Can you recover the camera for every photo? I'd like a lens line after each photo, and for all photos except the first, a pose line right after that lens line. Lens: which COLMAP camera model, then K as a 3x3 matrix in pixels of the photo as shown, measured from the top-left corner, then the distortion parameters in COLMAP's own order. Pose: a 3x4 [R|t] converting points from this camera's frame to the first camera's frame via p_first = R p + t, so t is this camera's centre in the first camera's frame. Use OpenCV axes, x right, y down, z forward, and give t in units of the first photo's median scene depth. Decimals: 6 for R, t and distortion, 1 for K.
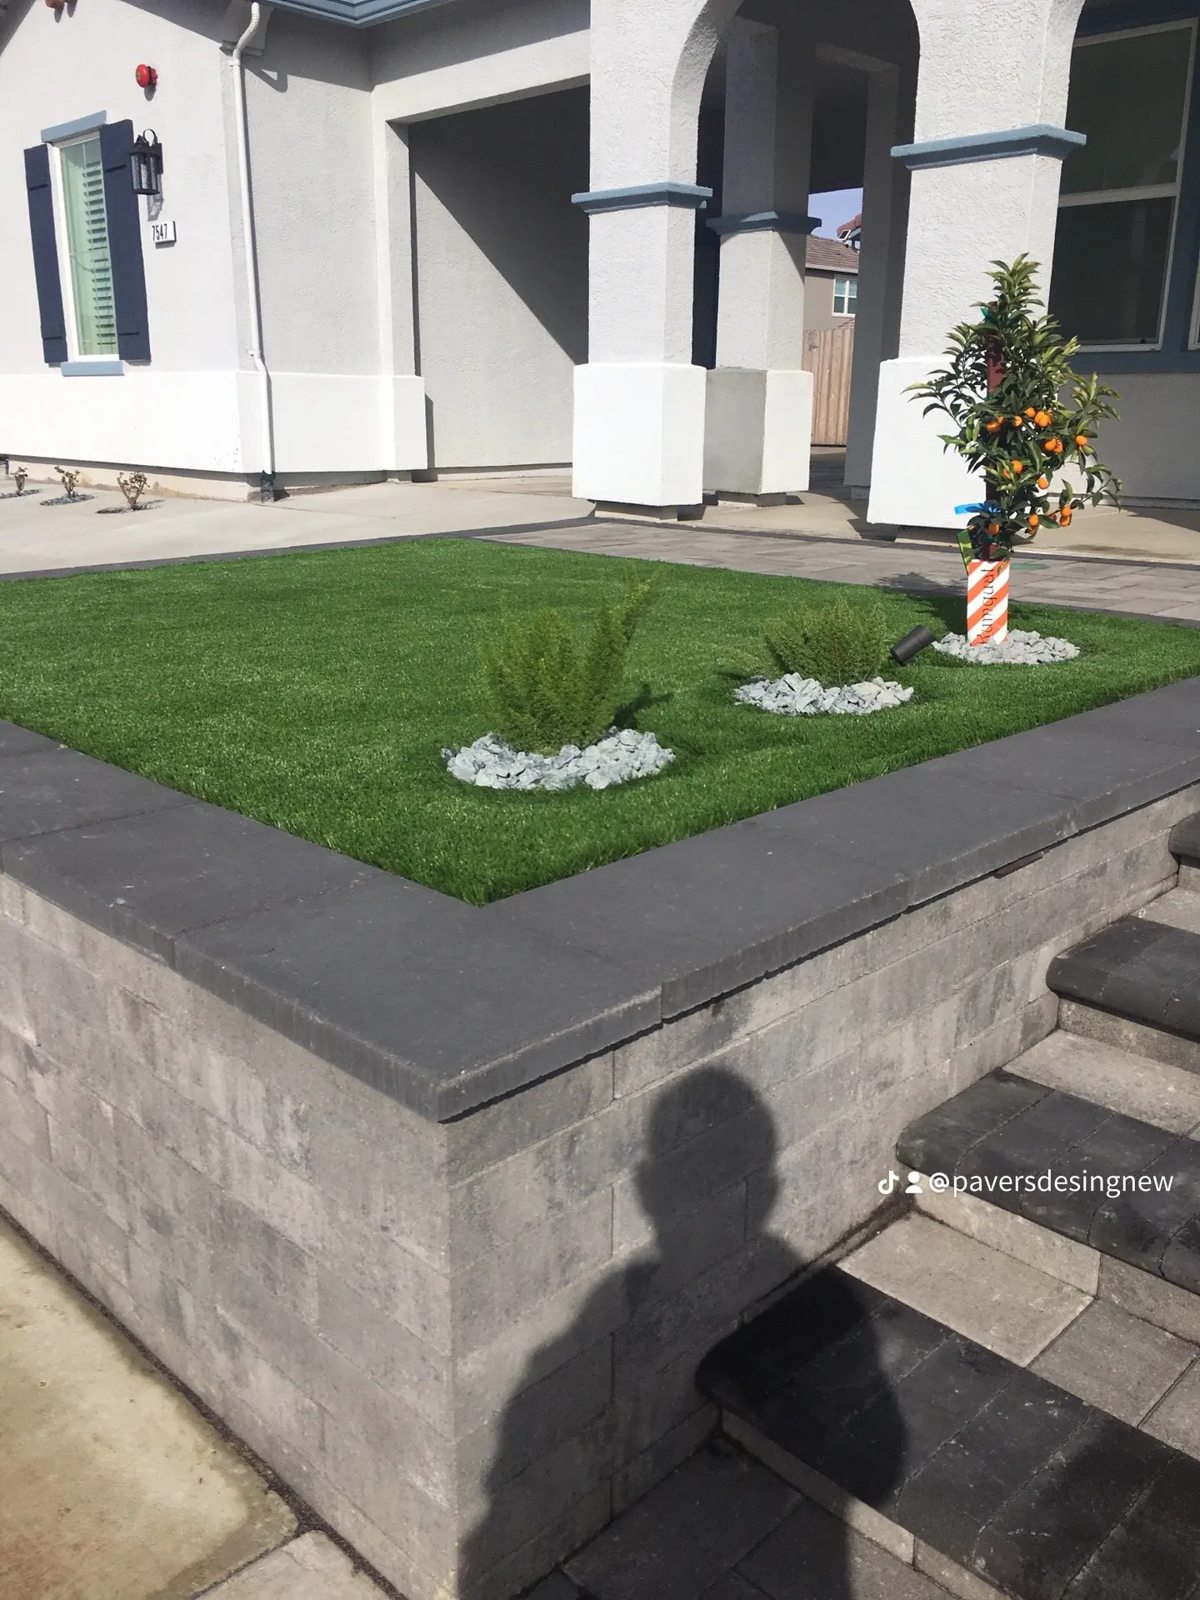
lens RADIAL K [[1341.2, 0, 599.6], [0, 1341.2, 798.1], [0, 0, 1]] dist [0.043900, -0.023152]
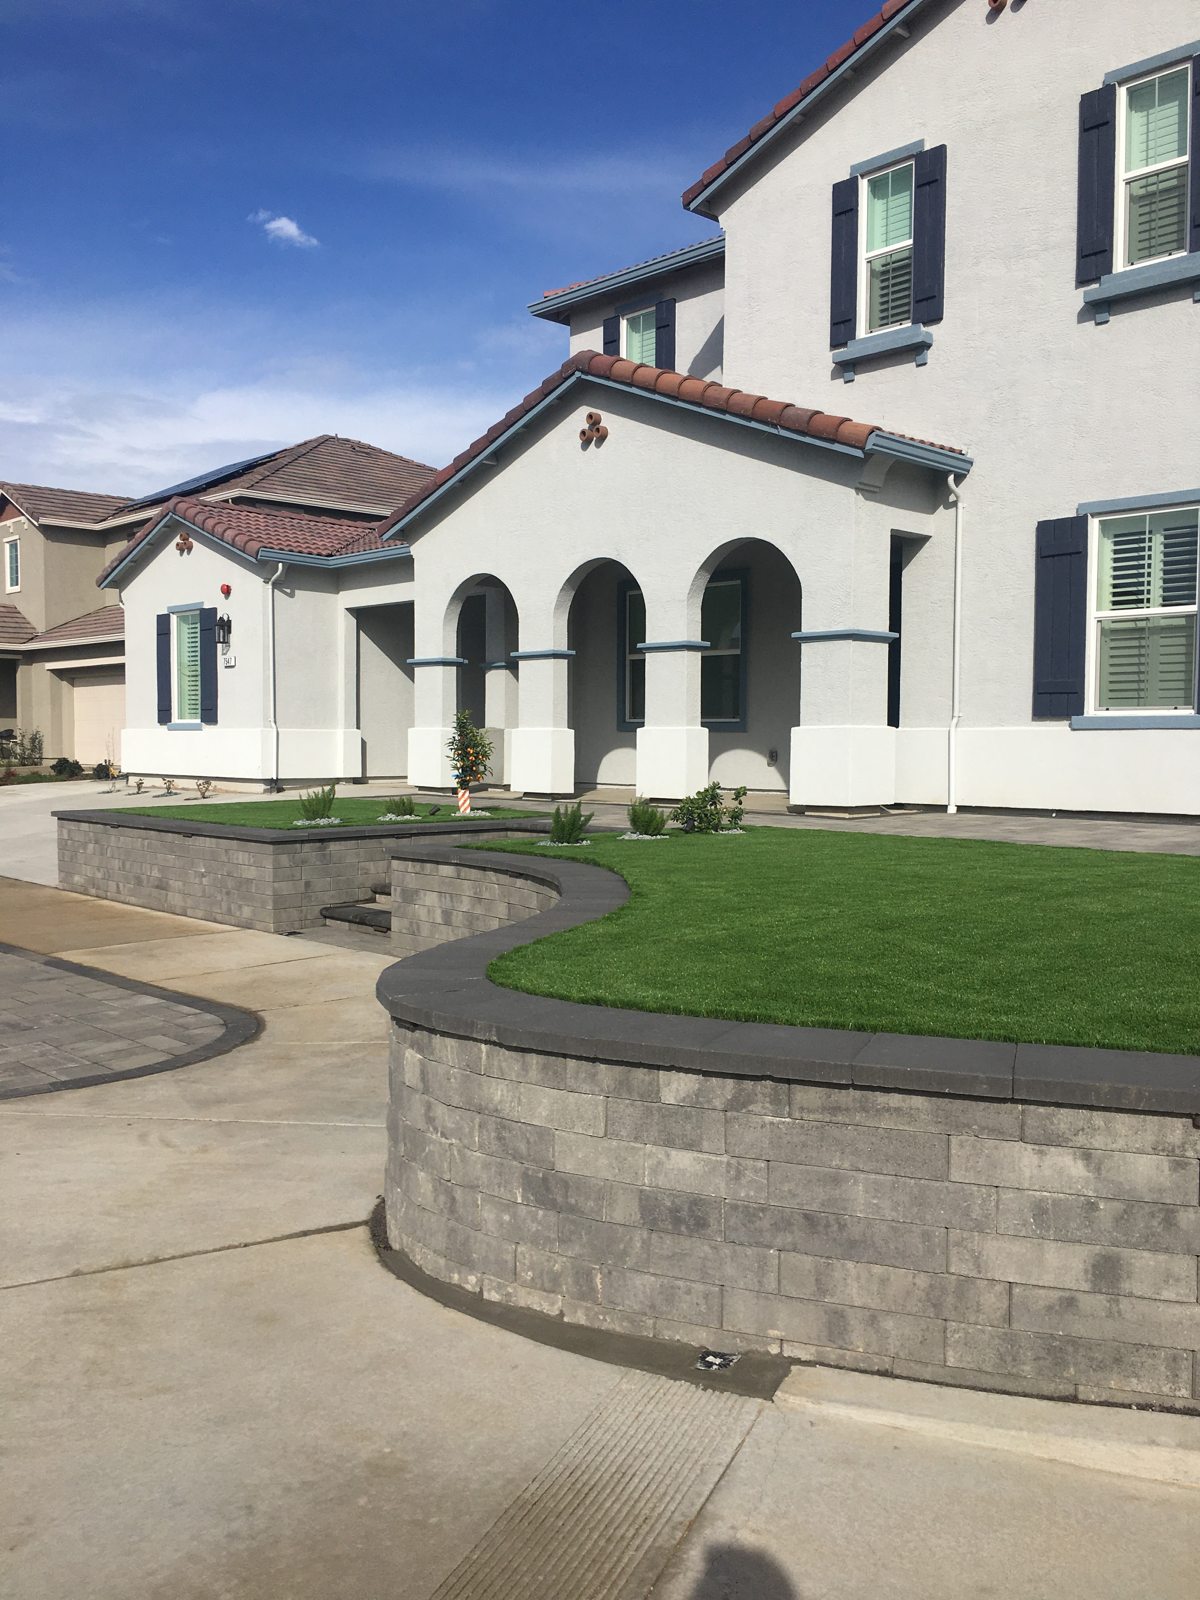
lens RADIAL K [[1341.2, 0, 599.5], [0, 1341.2, 802.0], [0, 0, 1]] dist [0.043900, -0.023152]
pose [[0.999876, -0.004958, -0.014948, 0.241973], [0.001342, 0.972527, -0.232785, 0.234378], [0.015692, 0.232736, 0.972413, -0.837248]]
